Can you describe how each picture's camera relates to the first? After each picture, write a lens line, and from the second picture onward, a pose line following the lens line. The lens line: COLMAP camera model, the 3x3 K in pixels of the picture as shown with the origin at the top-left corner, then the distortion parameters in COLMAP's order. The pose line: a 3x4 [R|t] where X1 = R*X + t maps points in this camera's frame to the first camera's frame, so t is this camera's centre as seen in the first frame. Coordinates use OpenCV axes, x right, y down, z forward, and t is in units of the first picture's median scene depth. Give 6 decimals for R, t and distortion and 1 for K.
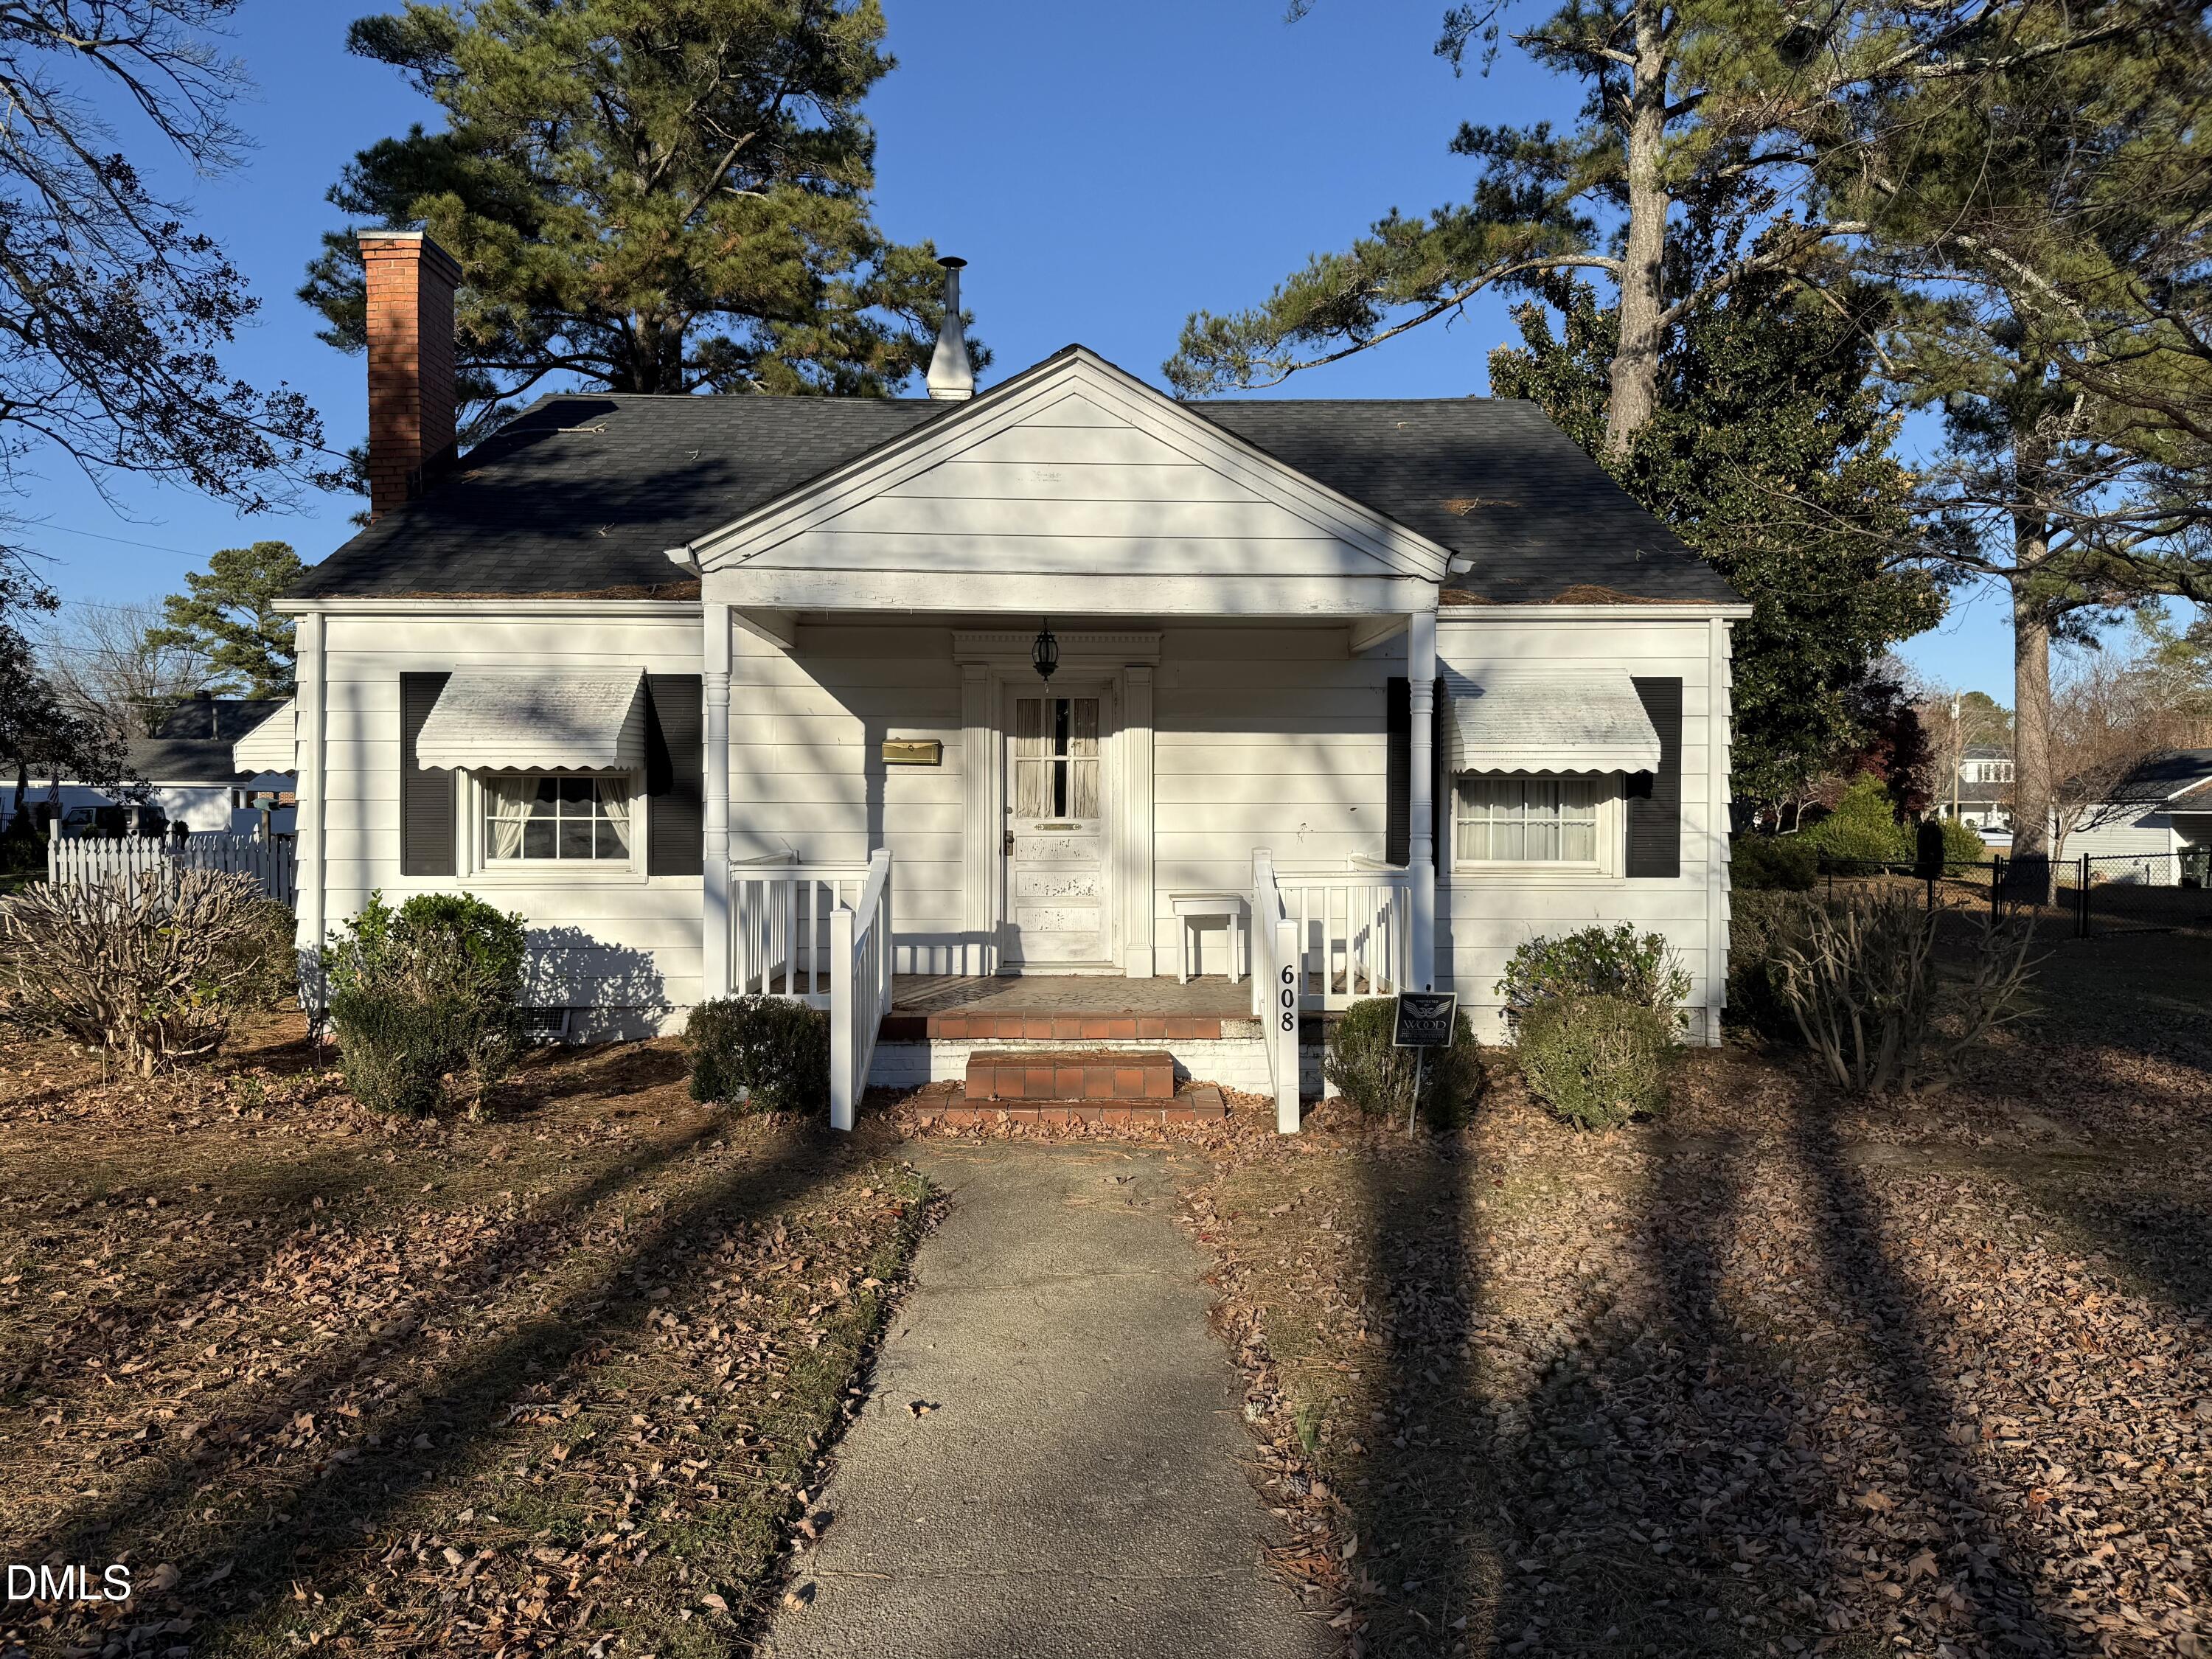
lens RADIAL K [[1546.9, 0, 1101.0], [0, 1546.9, 835.3], [0, 0, 1]] dist [0.137817, -0.244528]
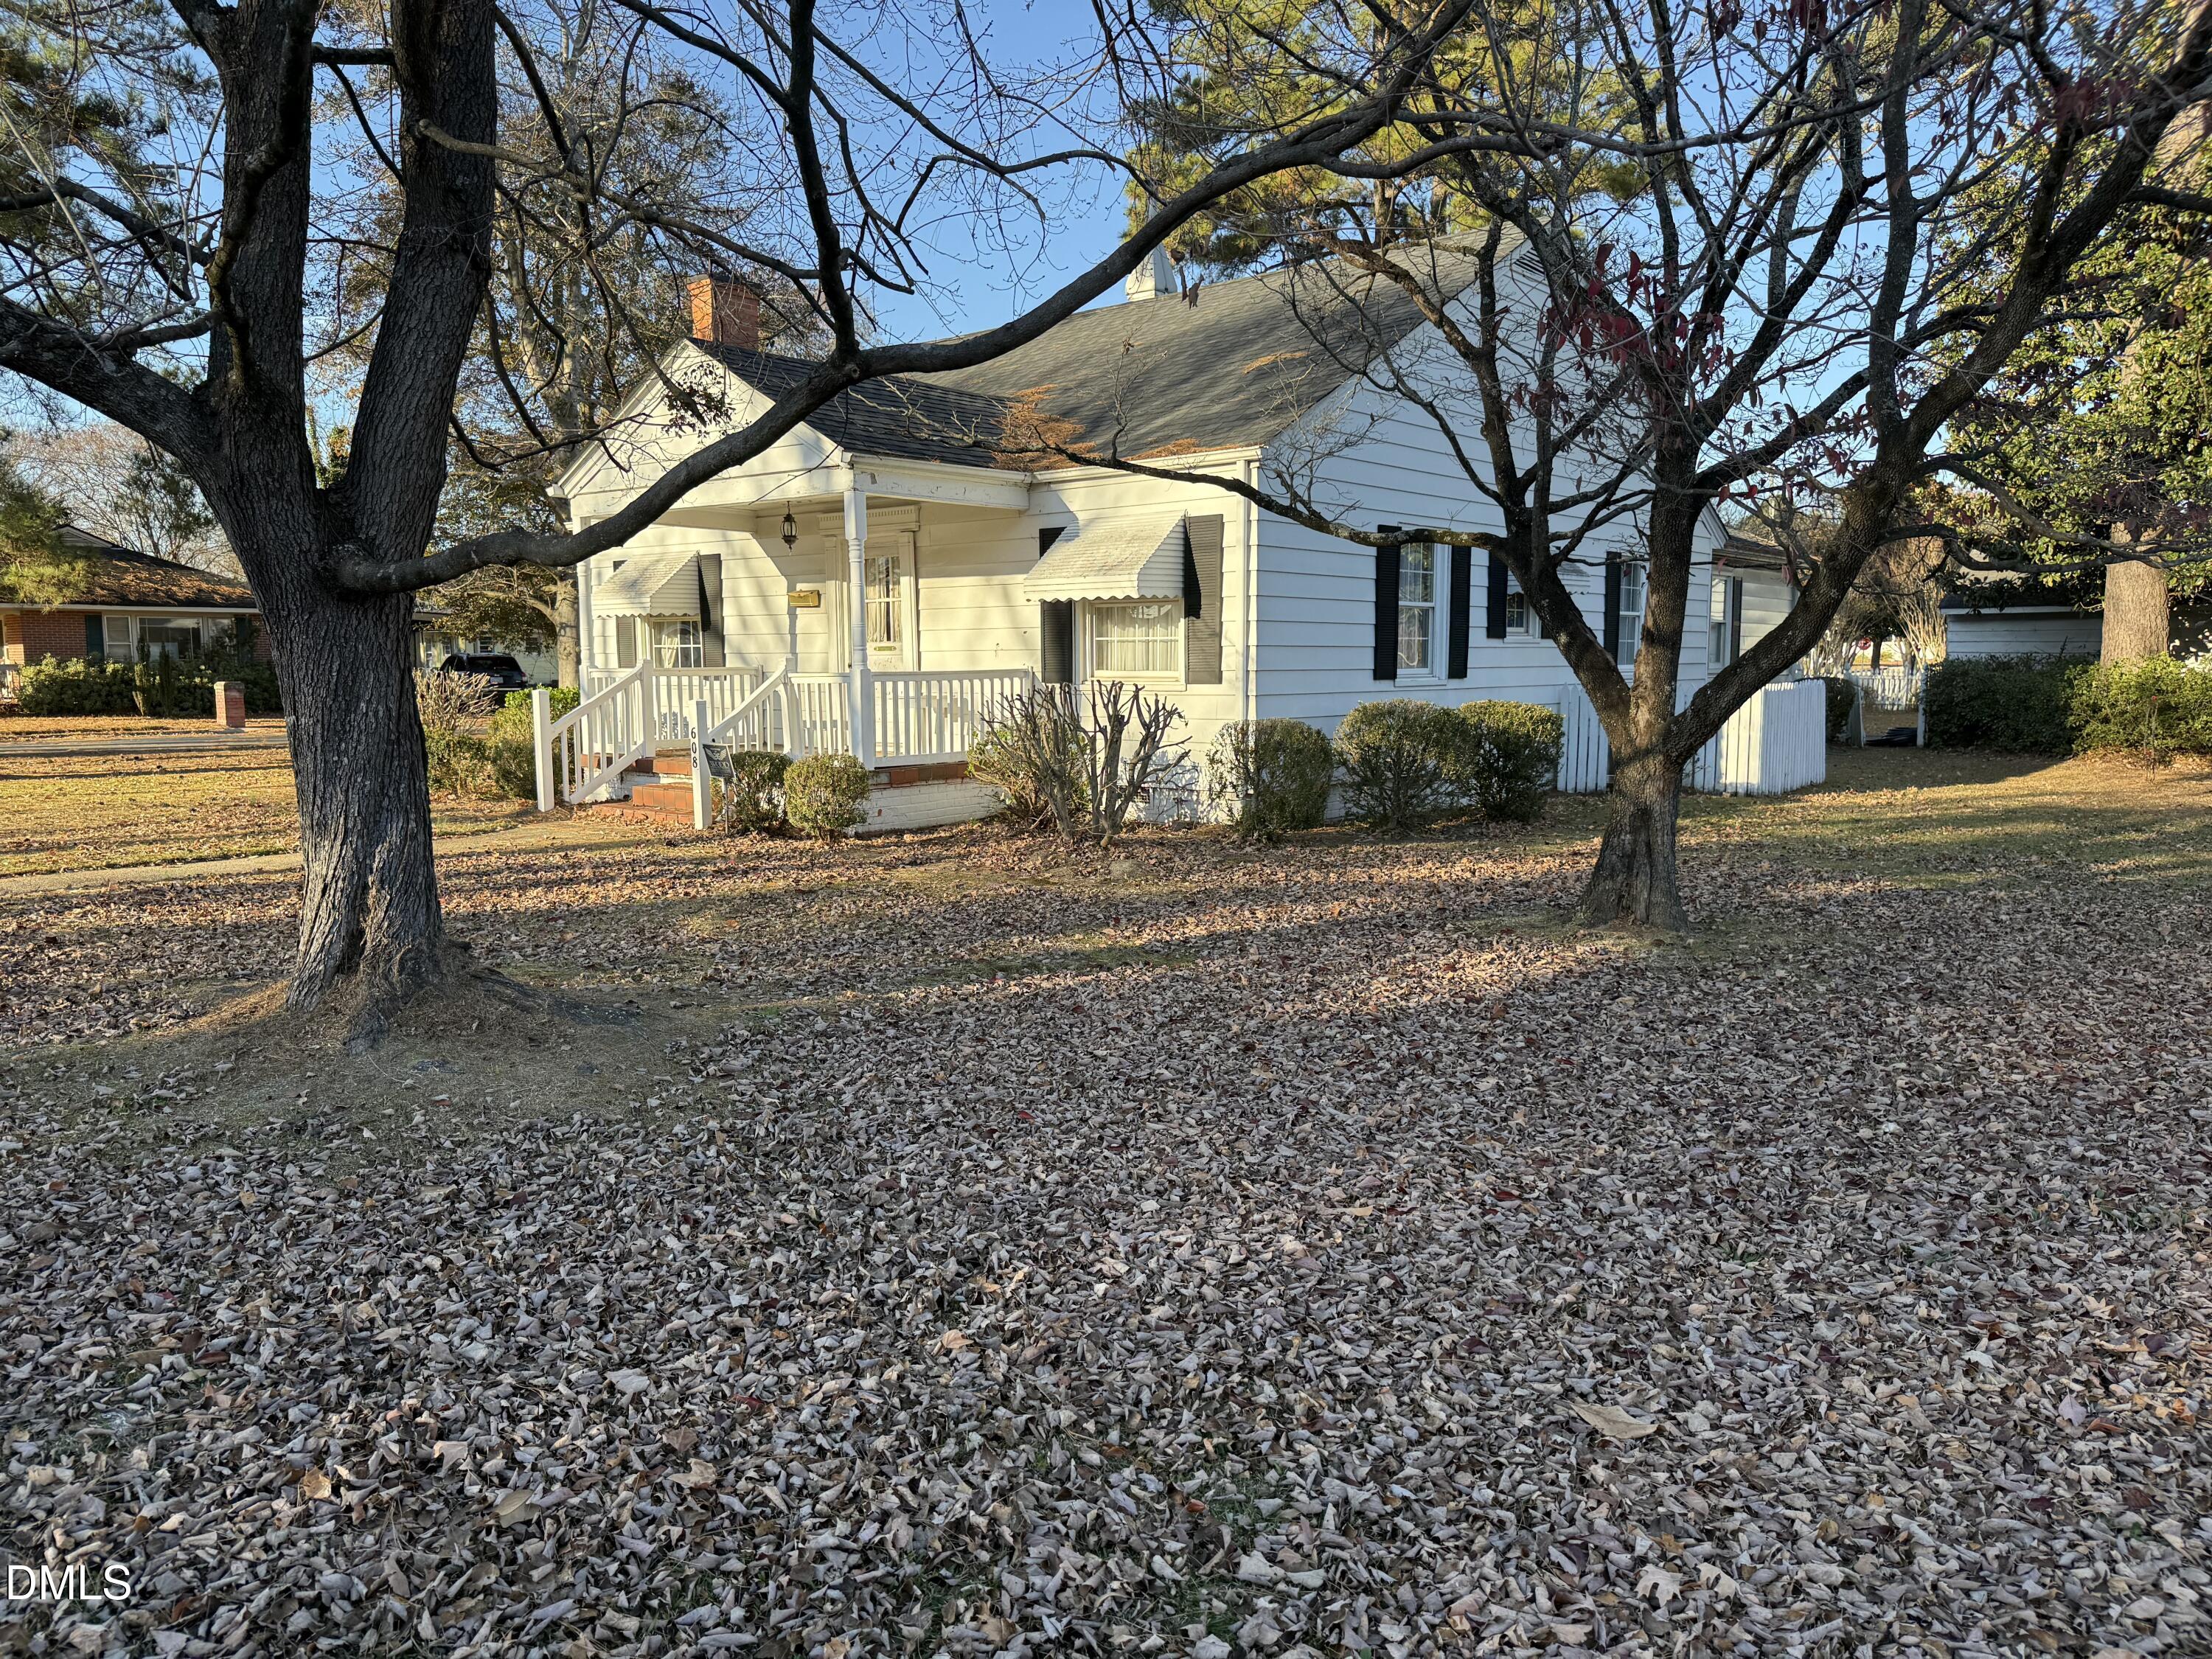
lens RADIAL K [[1546.9, 0, 1101.0], [0, 1546.9, 835.3], [0, 0, 1]] dist [0.137817, -0.244528]
pose [[0.755204, 0.065889, -0.652170, 1.106894], [-0.001601, 0.995118, 0.098683, 0.026467], [0.655488, -0.073482, 0.751622, 0.024087]]
